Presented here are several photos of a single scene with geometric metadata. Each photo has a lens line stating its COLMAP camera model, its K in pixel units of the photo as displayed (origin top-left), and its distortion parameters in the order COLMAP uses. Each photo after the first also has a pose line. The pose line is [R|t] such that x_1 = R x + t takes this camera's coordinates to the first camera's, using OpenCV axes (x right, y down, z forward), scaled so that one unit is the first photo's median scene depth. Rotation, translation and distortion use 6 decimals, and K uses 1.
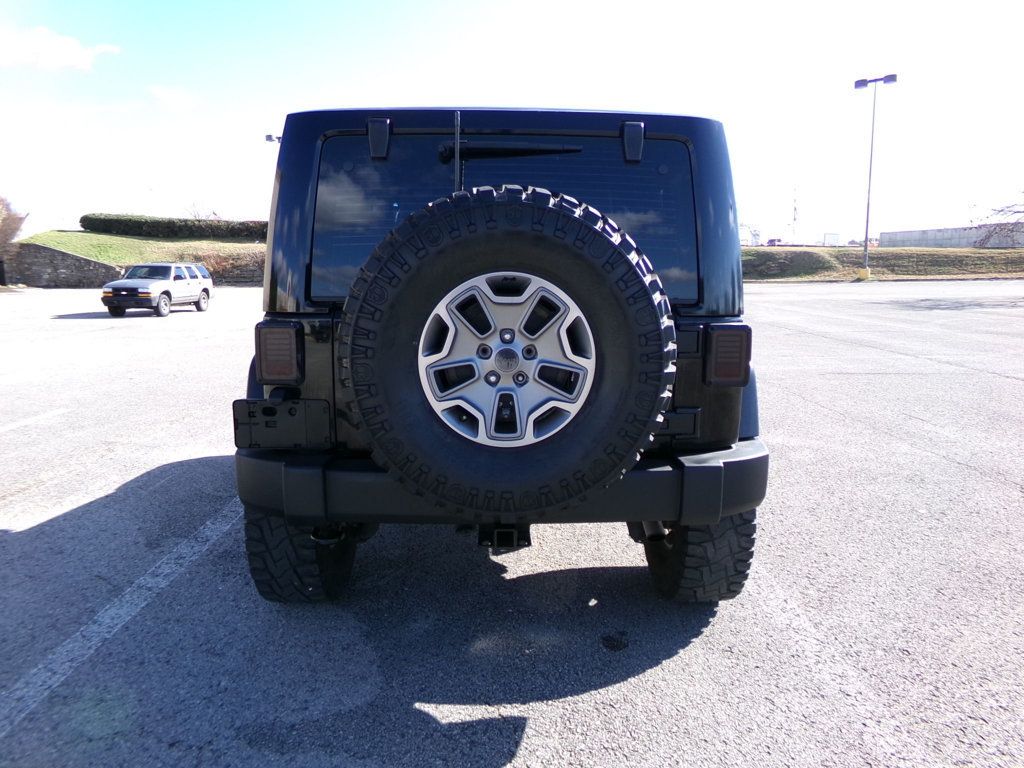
lens RADIAL K [[724.6, 0, 511.1], [0, 724.6, 380.4], [0, 0, 1]] dist [-0.014353, 0.014745]
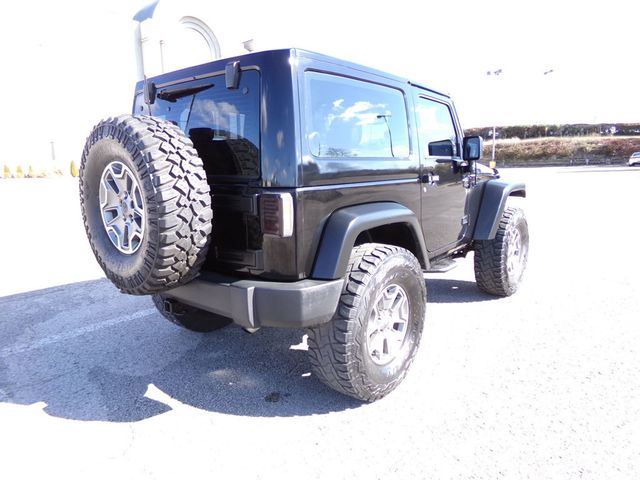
lens RADIAL K [[452.9, 0, 318.4], [0, 452.9, 239.6], [0, 0, 1]] dist [-0.014353, 0.014745]
pose [[0.734665, 0.099765, -0.671054, 0.980154], [-0.080913, 0.994953, 0.059335, -0.047873], [0.673588, 0.010706, 0.739030, 0.401522]]
